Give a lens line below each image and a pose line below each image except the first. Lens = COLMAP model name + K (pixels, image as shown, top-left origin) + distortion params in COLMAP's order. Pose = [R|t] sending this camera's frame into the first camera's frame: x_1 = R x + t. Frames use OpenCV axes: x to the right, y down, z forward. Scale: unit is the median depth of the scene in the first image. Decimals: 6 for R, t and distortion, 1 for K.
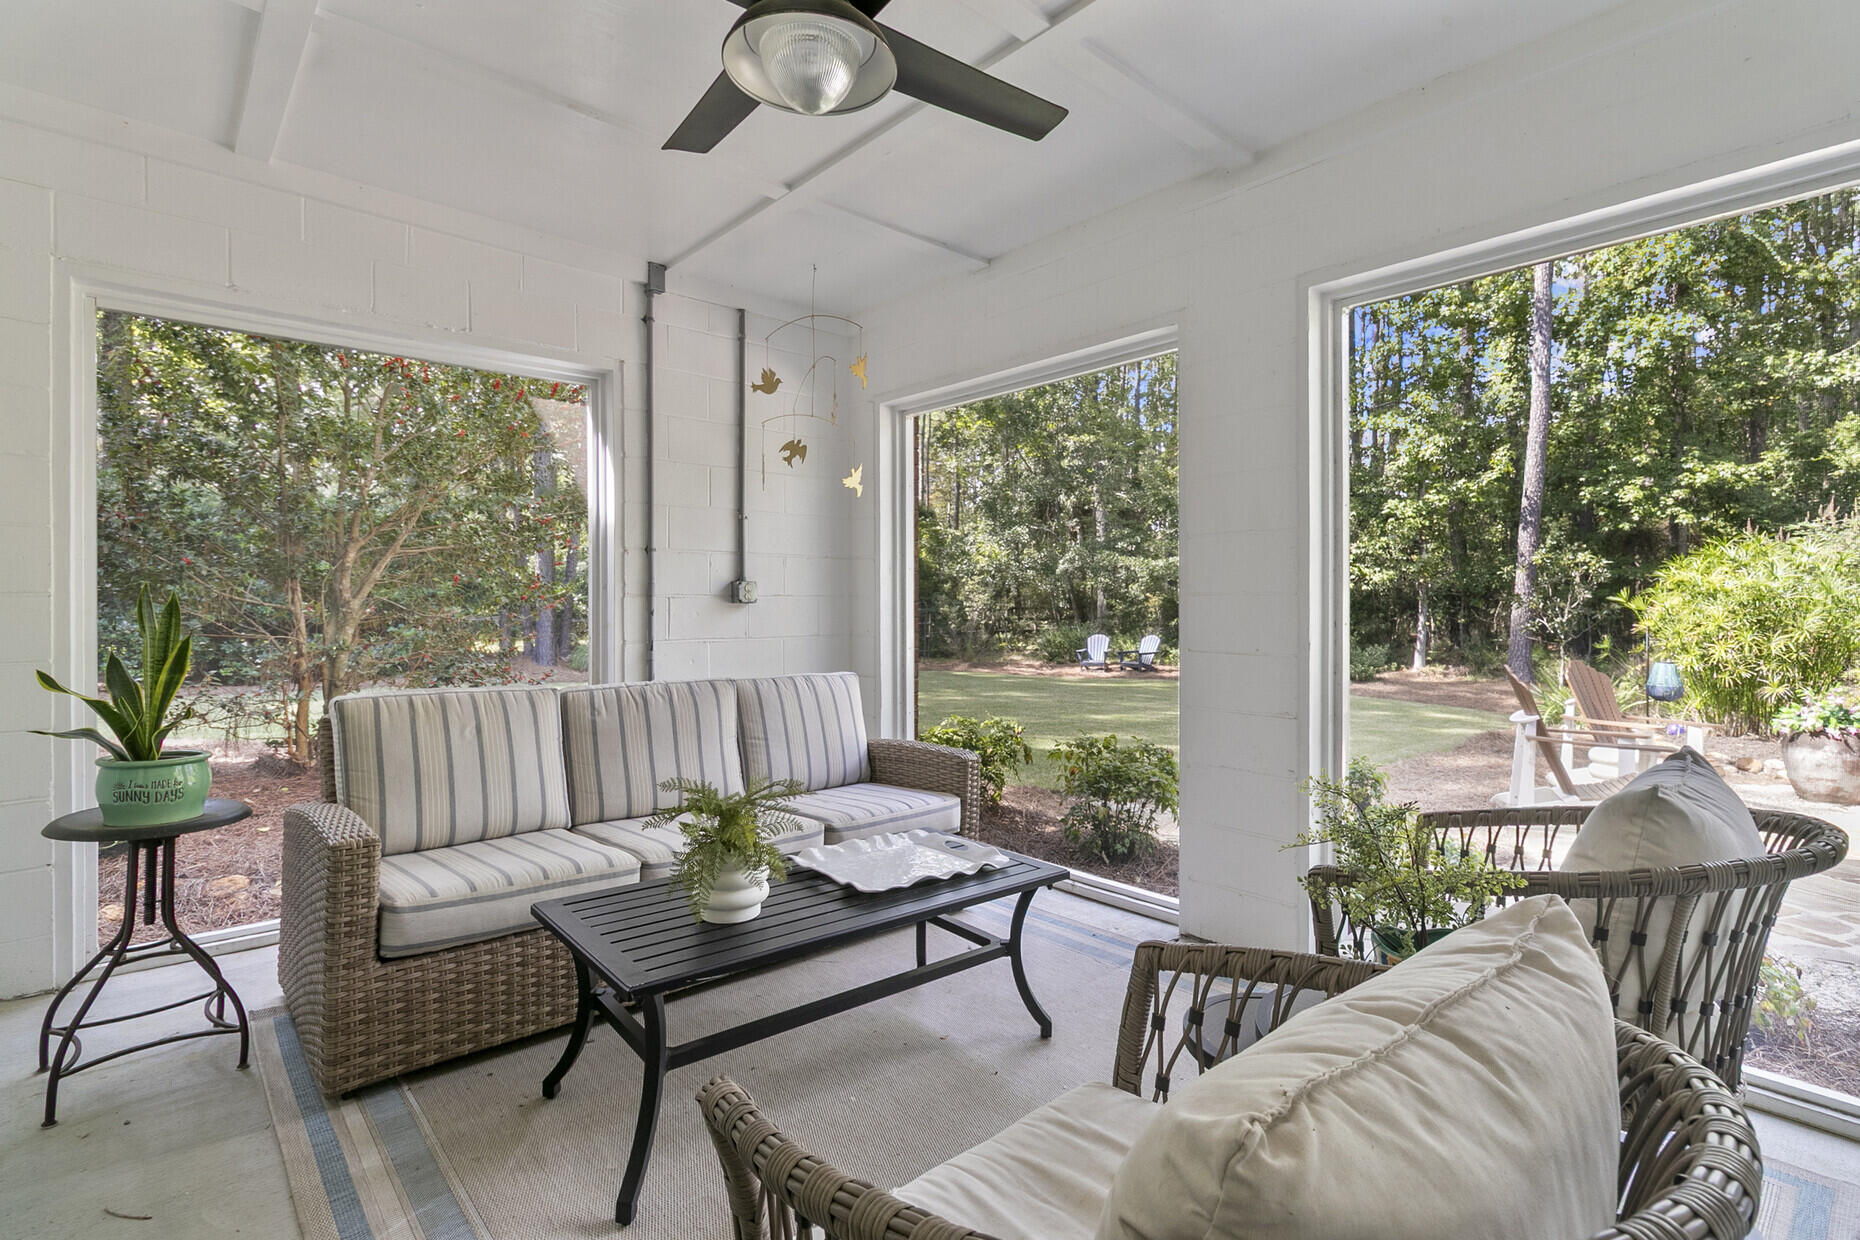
lens RADIAL K [[861.0, 0, 923.6], [0, 861.0, 619.9], [0, 0, 1]] dist [0.004232, 0.000401]
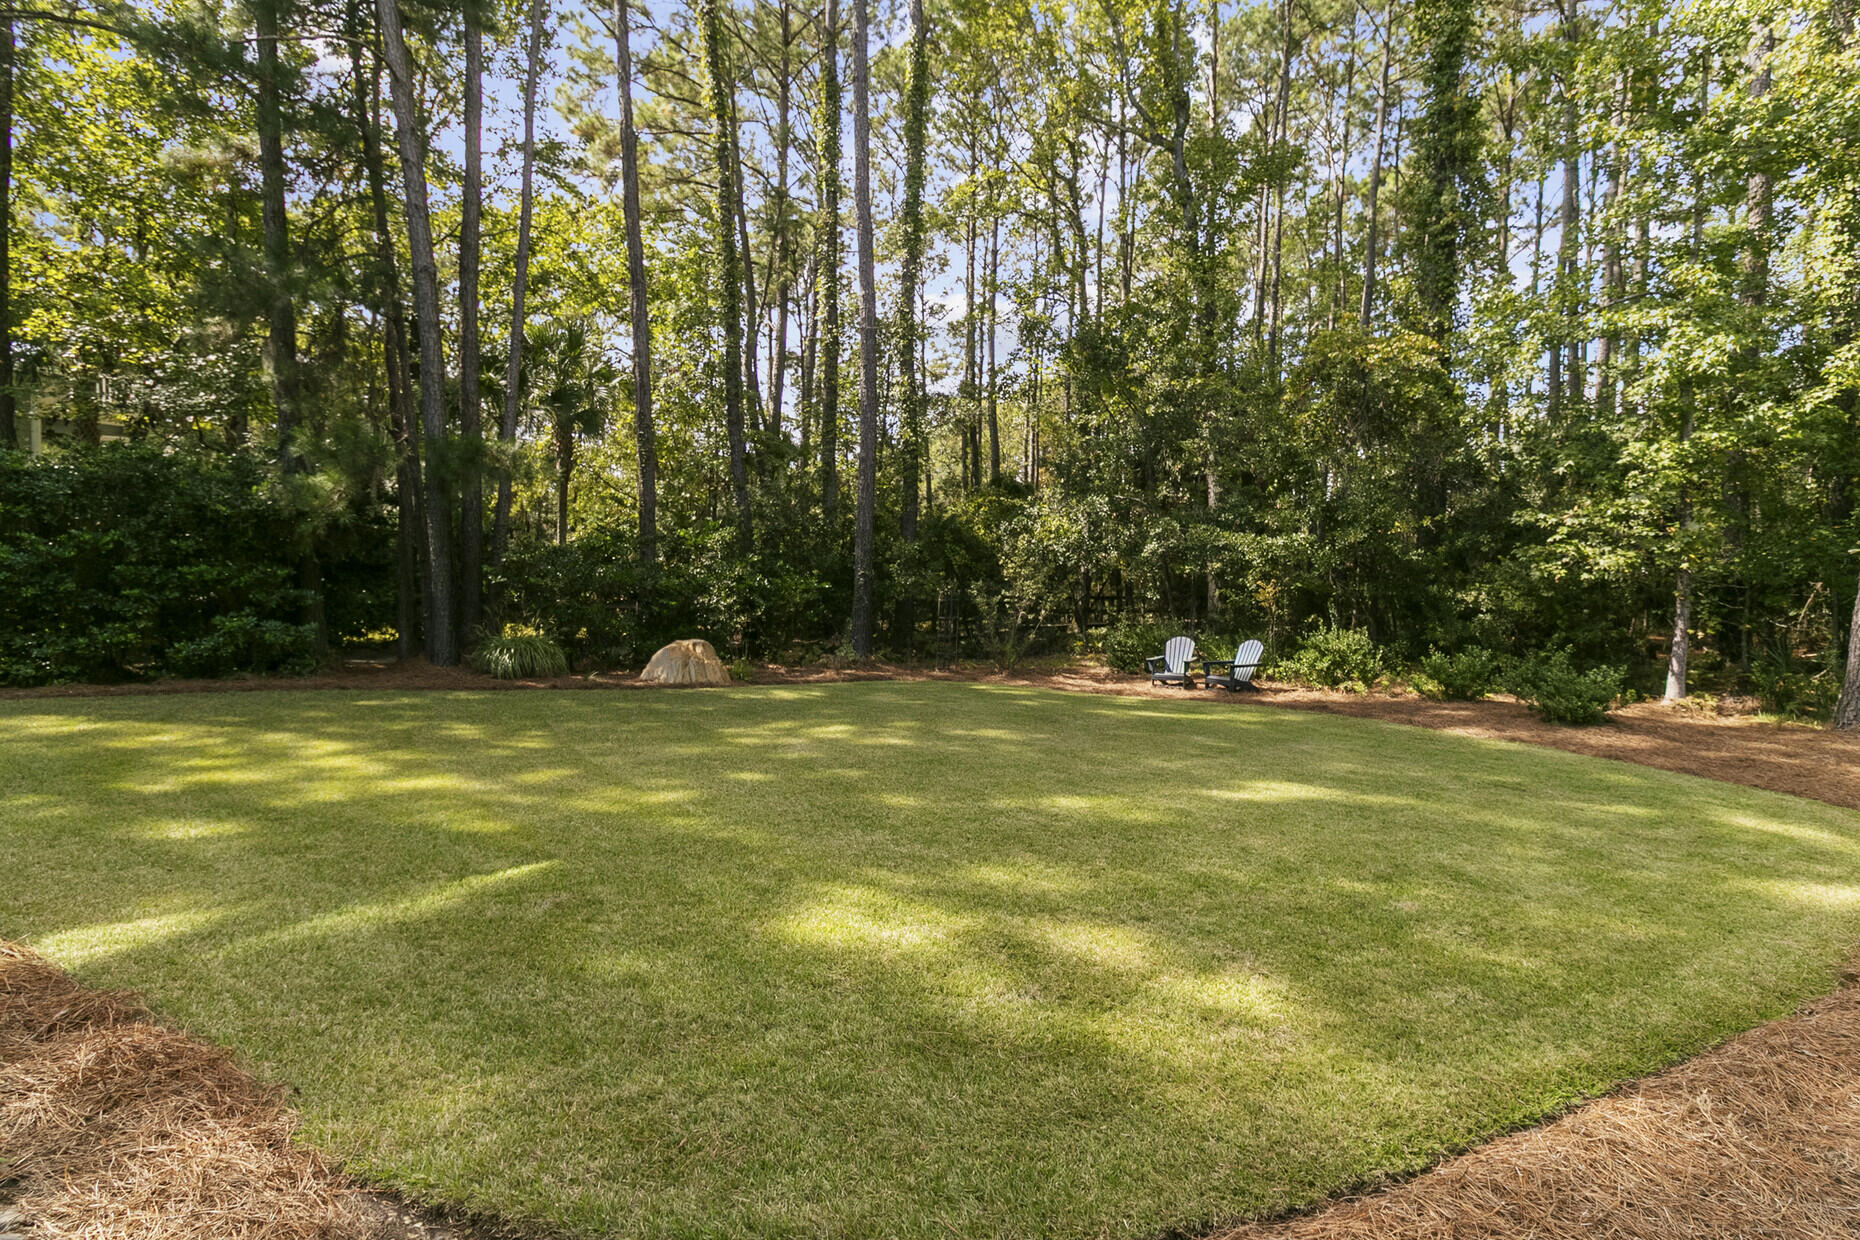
lens RADIAL K [[861.0, 0, 933.3], [0, 861.0, 610.7], [0, 0, 1]] dist [0.004232, 0.000401]
pose [[0.985457, 0.016642, -0.169109, 0.126625], [-0.015726, 0.999854, 0.006753, -0.007734], [0.169197, -0.003996, 0.985574, 0.253901]]
